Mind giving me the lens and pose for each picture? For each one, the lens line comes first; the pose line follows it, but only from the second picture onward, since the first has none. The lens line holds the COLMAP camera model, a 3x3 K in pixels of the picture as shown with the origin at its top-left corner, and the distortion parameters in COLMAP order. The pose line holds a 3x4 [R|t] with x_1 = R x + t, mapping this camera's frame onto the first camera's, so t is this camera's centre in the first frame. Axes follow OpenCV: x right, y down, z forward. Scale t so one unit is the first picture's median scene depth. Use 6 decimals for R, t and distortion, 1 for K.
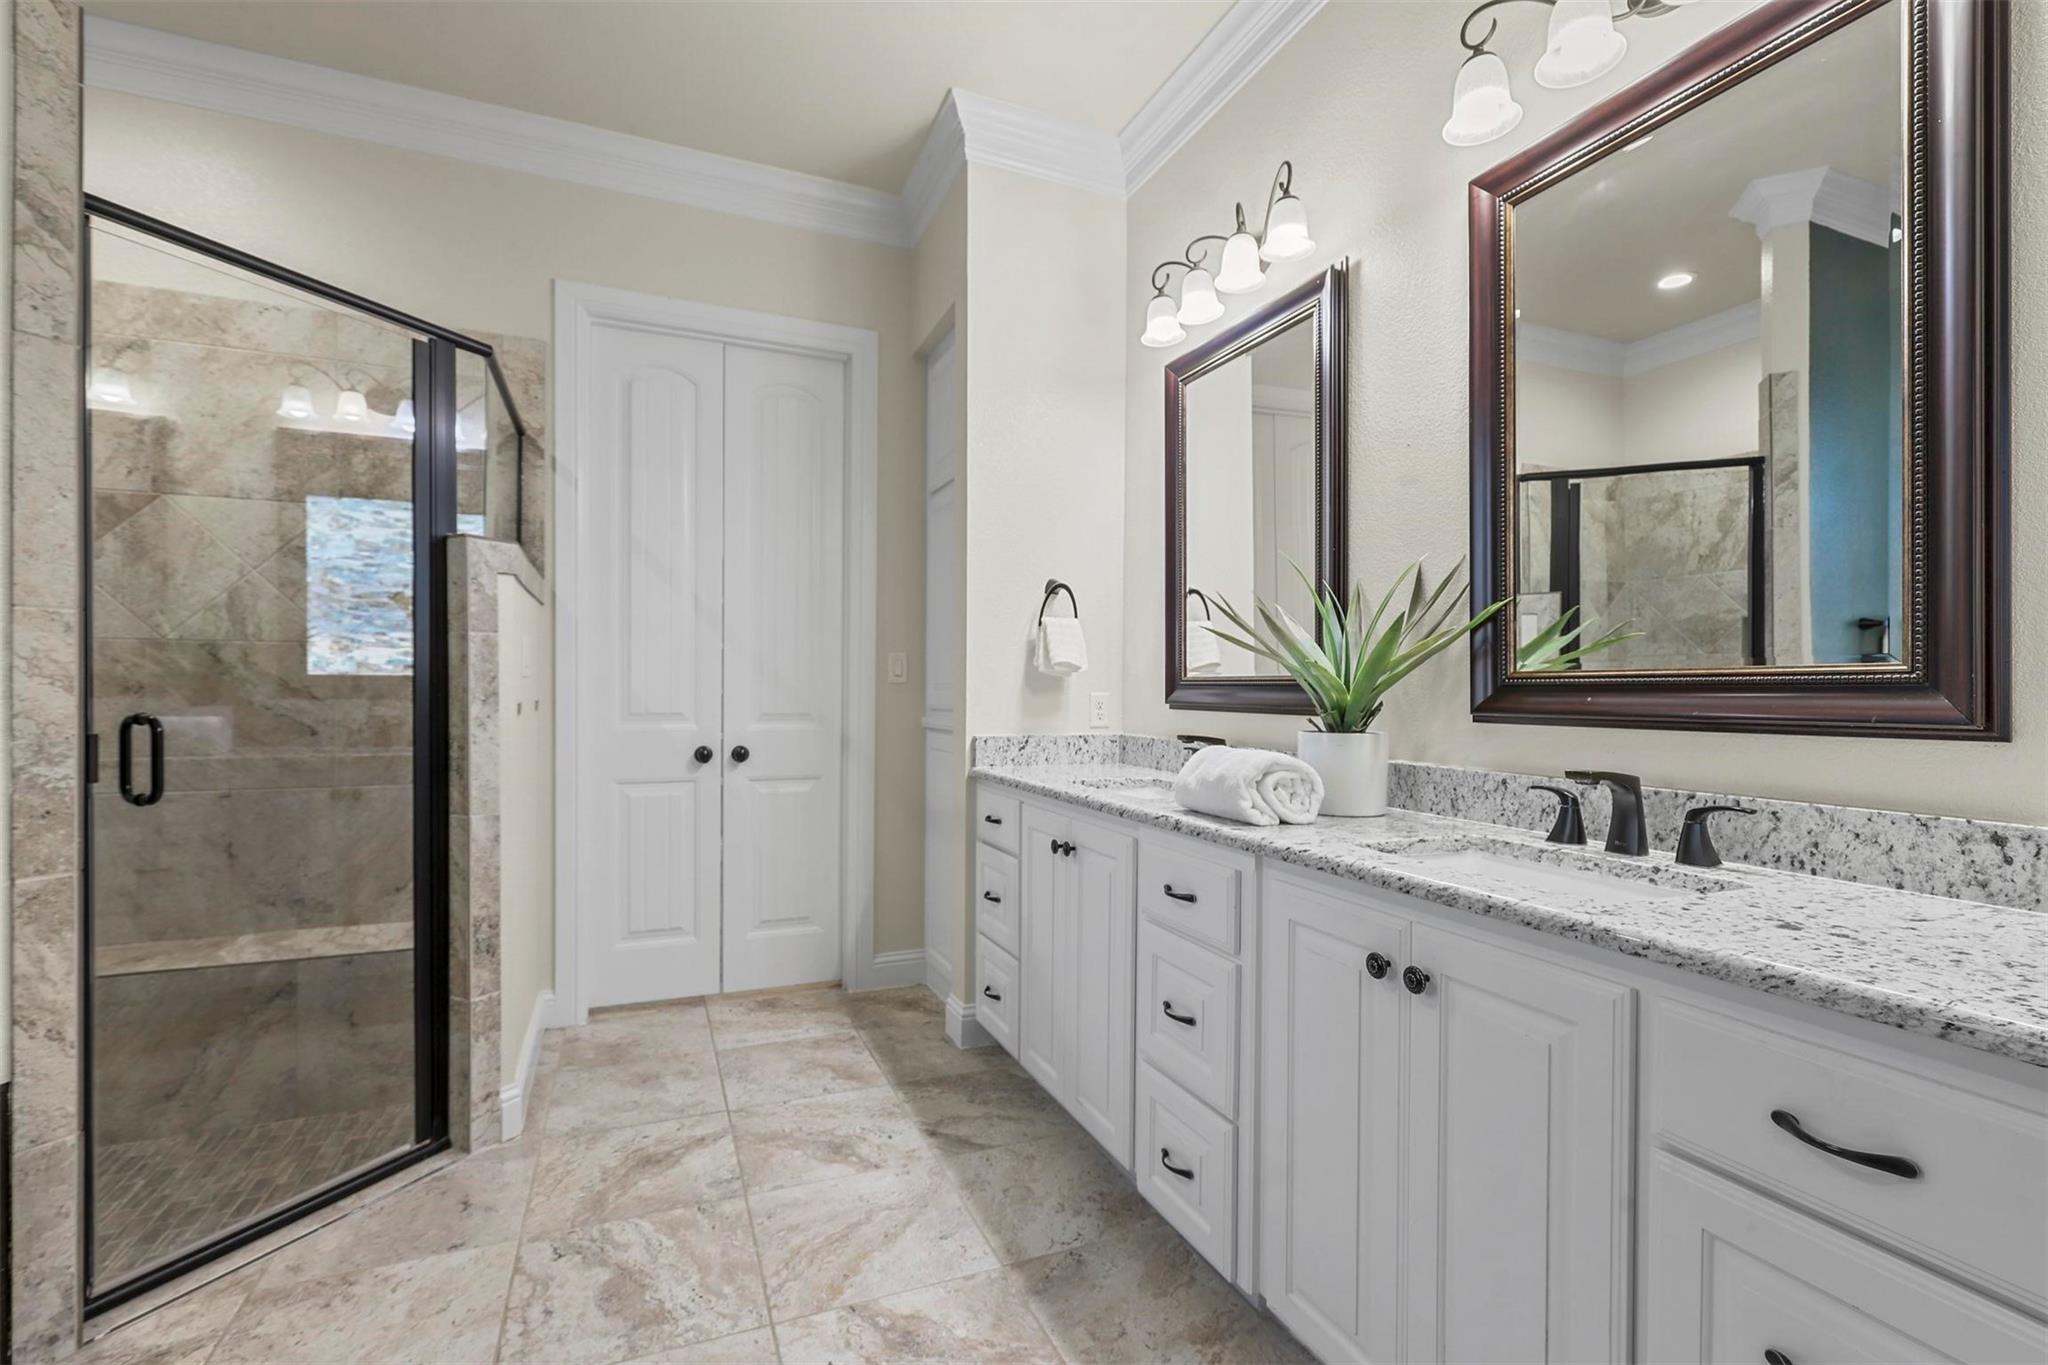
lens RADIAL K [[934.3, 0, 1027.7], [0, 934.3, 694.5], [0, 0, 1]] dist [0.001717, 0.000373]
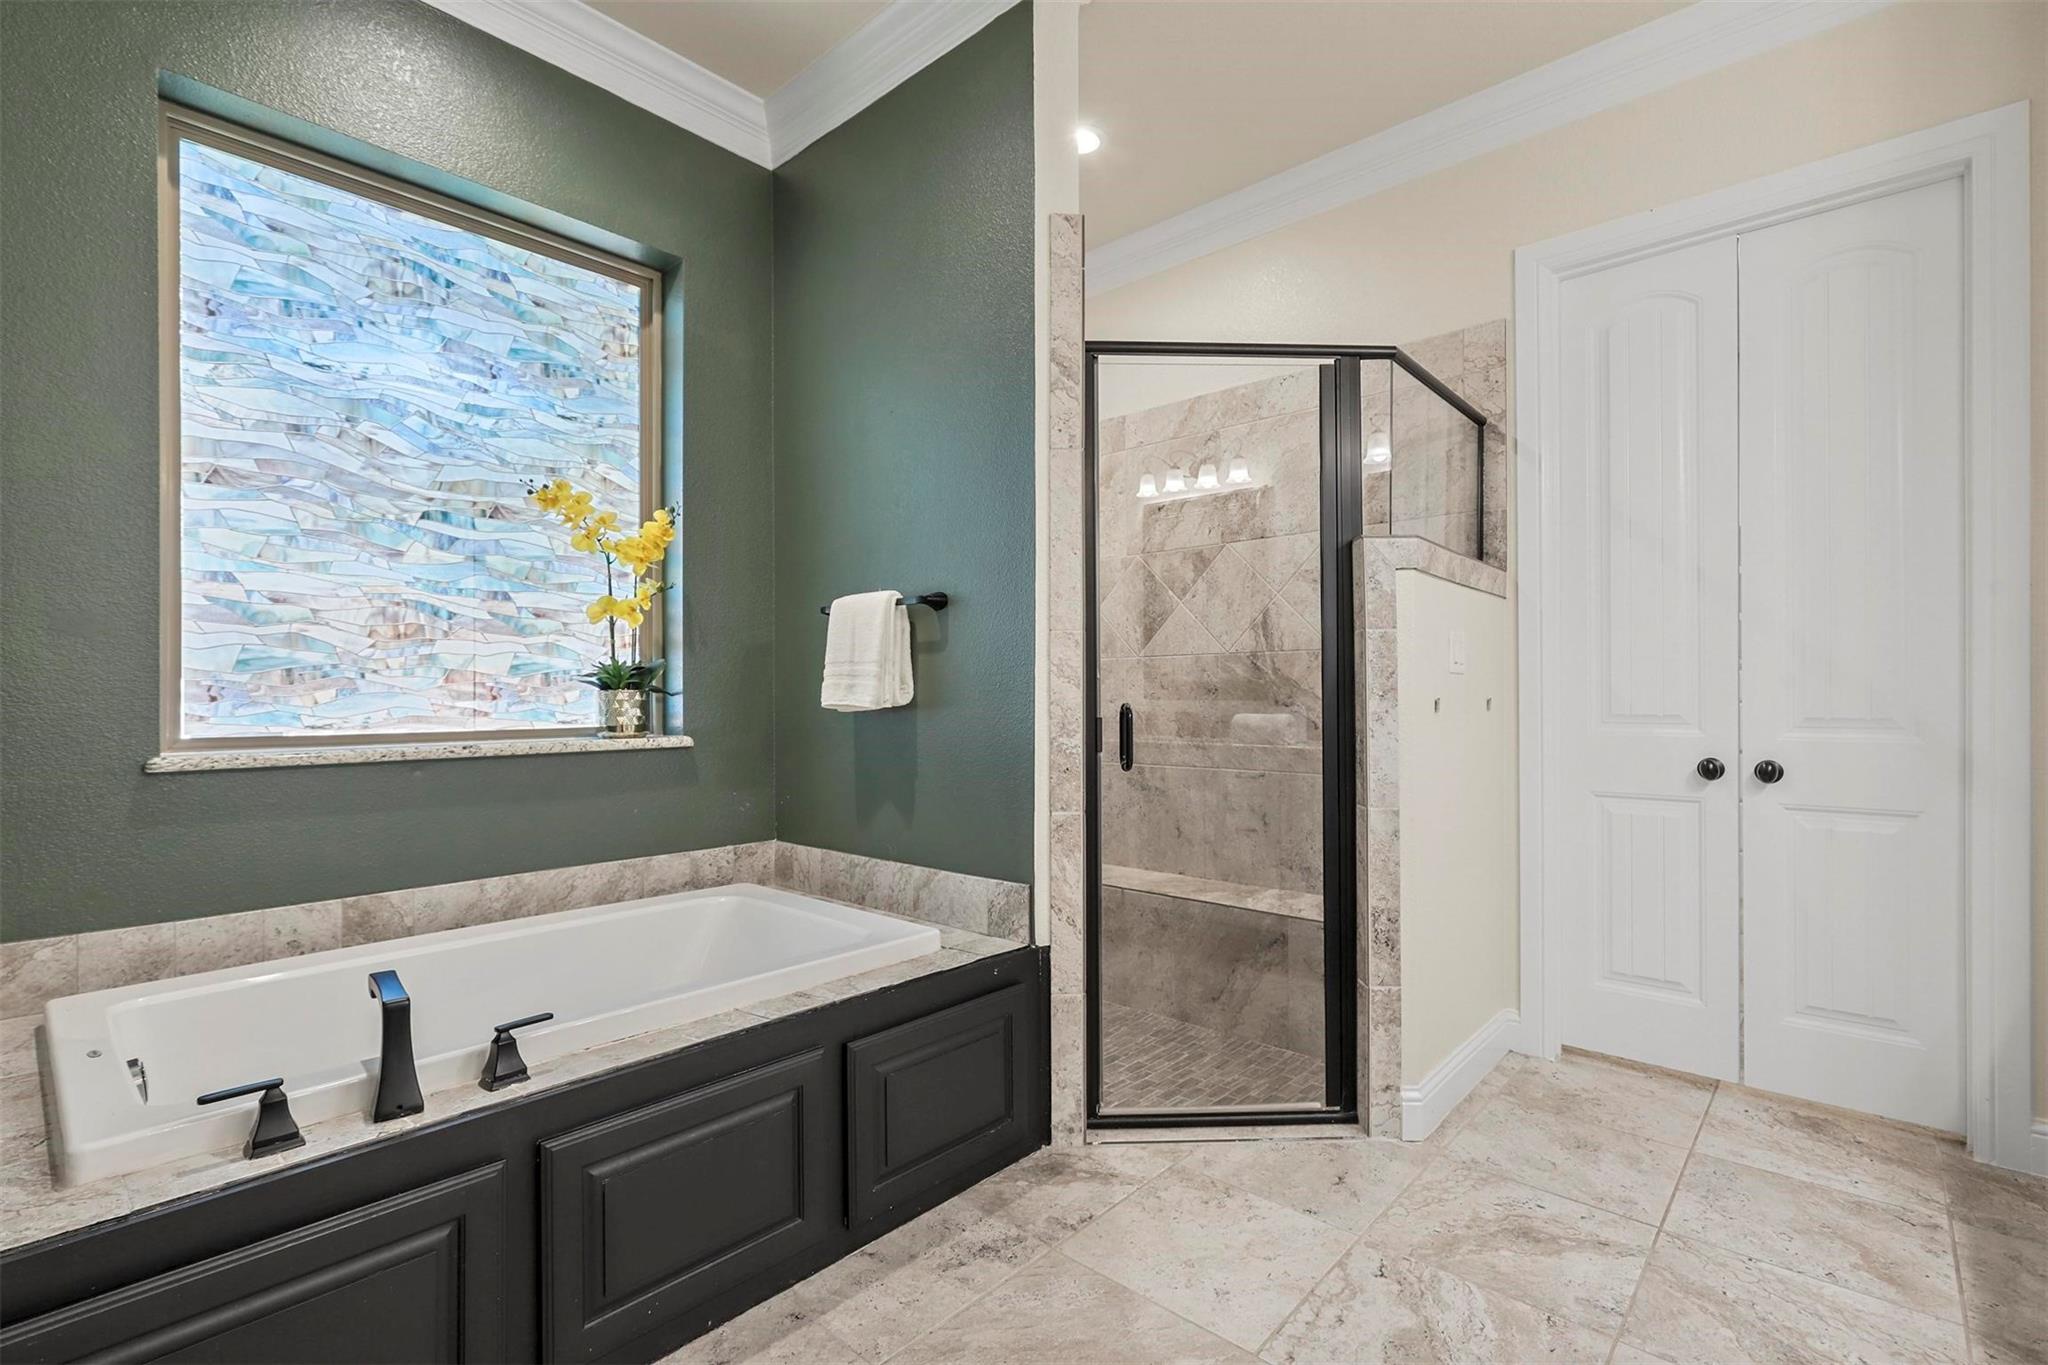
lens RADIAL K [[934.3, 0, 1027.7], [0, 934.3, 694.5], [0, 0, 1]] dist [0.001717, 0.000373]
pose [[0.419385, -0.009586, -0.907758, 0.176634], [-0.001751, 0.999934, -0.011368, 0.016798], [0.907807, 0.006357, 0.419340, 0.217380]]
